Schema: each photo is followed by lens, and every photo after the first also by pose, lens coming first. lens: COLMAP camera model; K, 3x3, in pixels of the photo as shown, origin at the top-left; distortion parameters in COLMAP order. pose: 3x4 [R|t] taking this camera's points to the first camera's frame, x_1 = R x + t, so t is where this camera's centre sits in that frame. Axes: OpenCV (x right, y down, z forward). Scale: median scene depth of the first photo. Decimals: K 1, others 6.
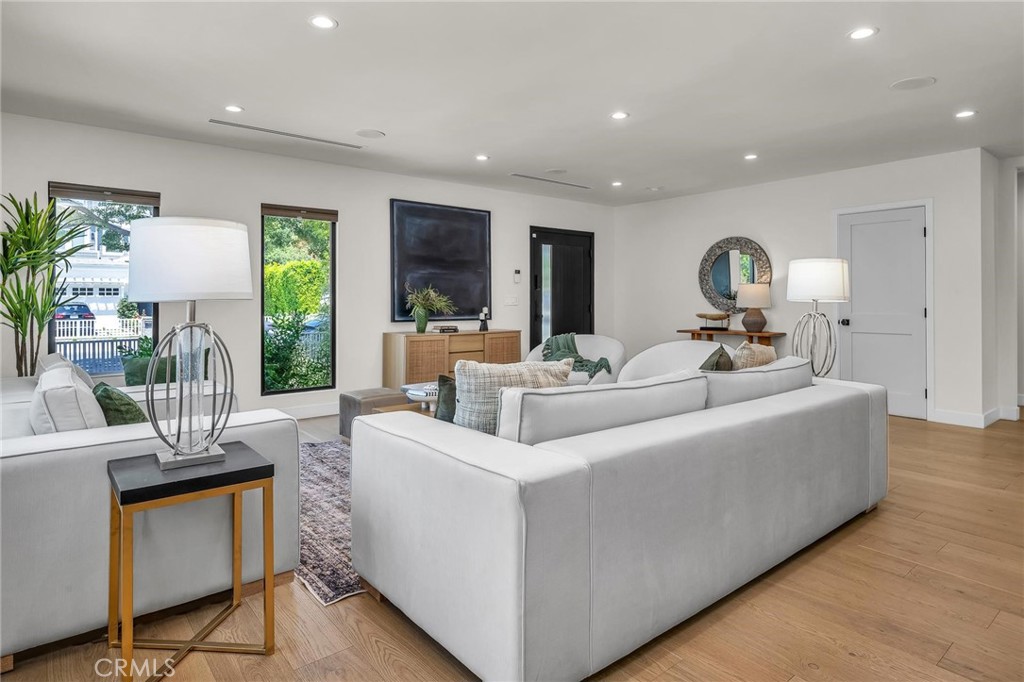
lens RADIAL K [[564.8, 0, 511.1], [0, 564.8, 301.4], [0, 0, 1]] dist [0.004178, 0.000741]
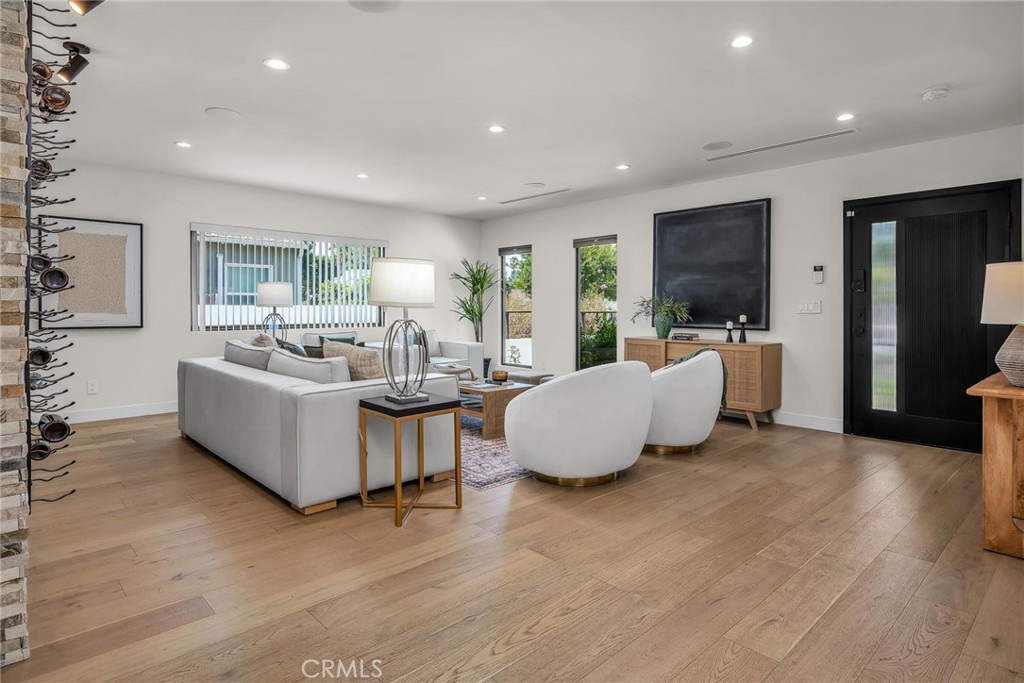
lens RADIAL K [[564.8, 0, 511.1], [0, 564.8, 301.9], [0, 0, 1]] dist [0.004178, 0.000741]
pose [[0.061924, -0.010252, -0.998028, 0.833032], [-0.004642, 0.999933, -0.010560, 0.000841], [0.998070, 0.005287, 0.061873, 0.639679]]
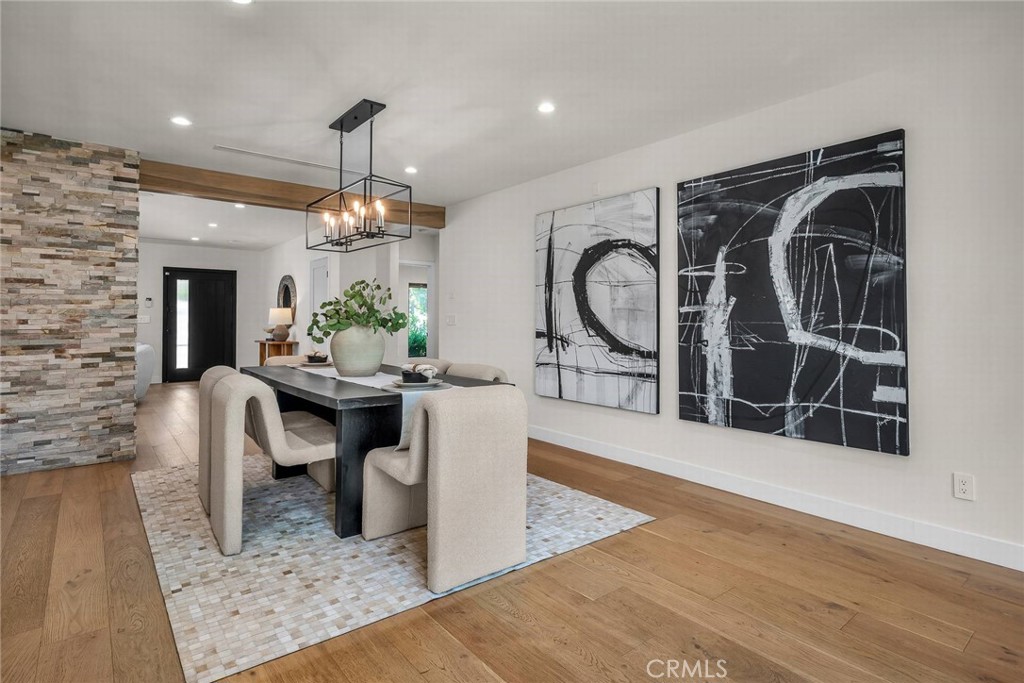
lens RADIAL K [[529.4, 0, 512.6], [0, 529.4, 304.5], [0, 0, 1]] dist [0.001250, 0.000157]
pose [[0.999835, 0.000155, -0.018167, 1.090400], [-0.000807, 0.999356, -0.035876, 0.007474], [0.018149, 0.035884, 0.999191, -0.352281]]
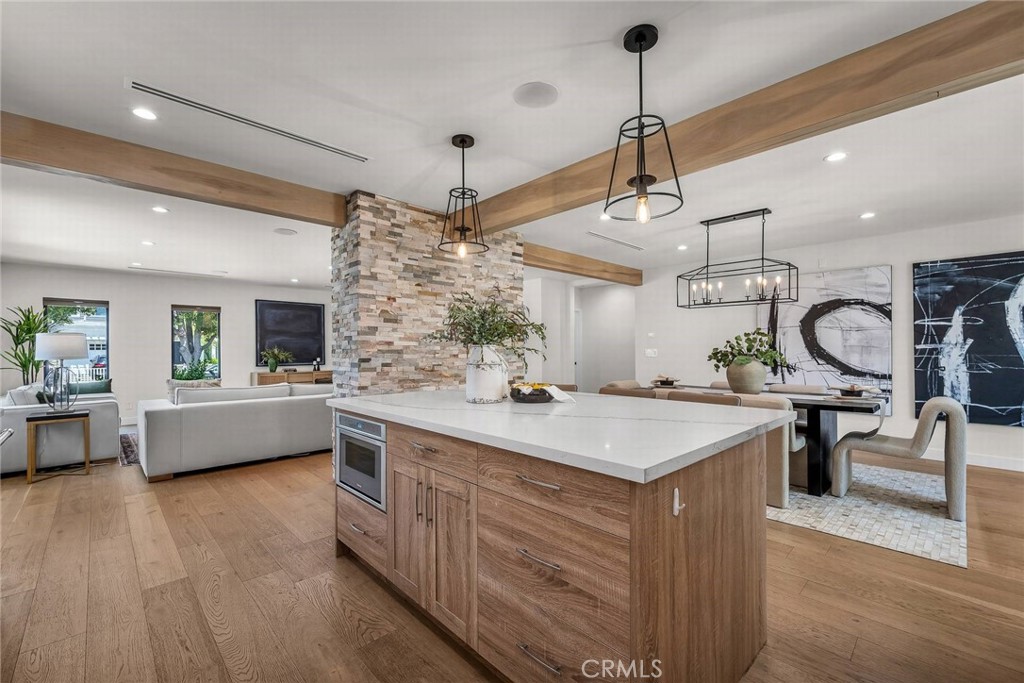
lens RADIAL K [[430.7, 0, 512.0], [0, 430.7, 341.5], [0, 0, 1]] dist [0.001200, 0.000104]
pose [[0.997317, -0.006171, 0.072939, 0.501200], [0.007845, 0.999712, -0.022686, -0.006530], [-0.072778, 0.023198, 0.997078, -0.442421]]
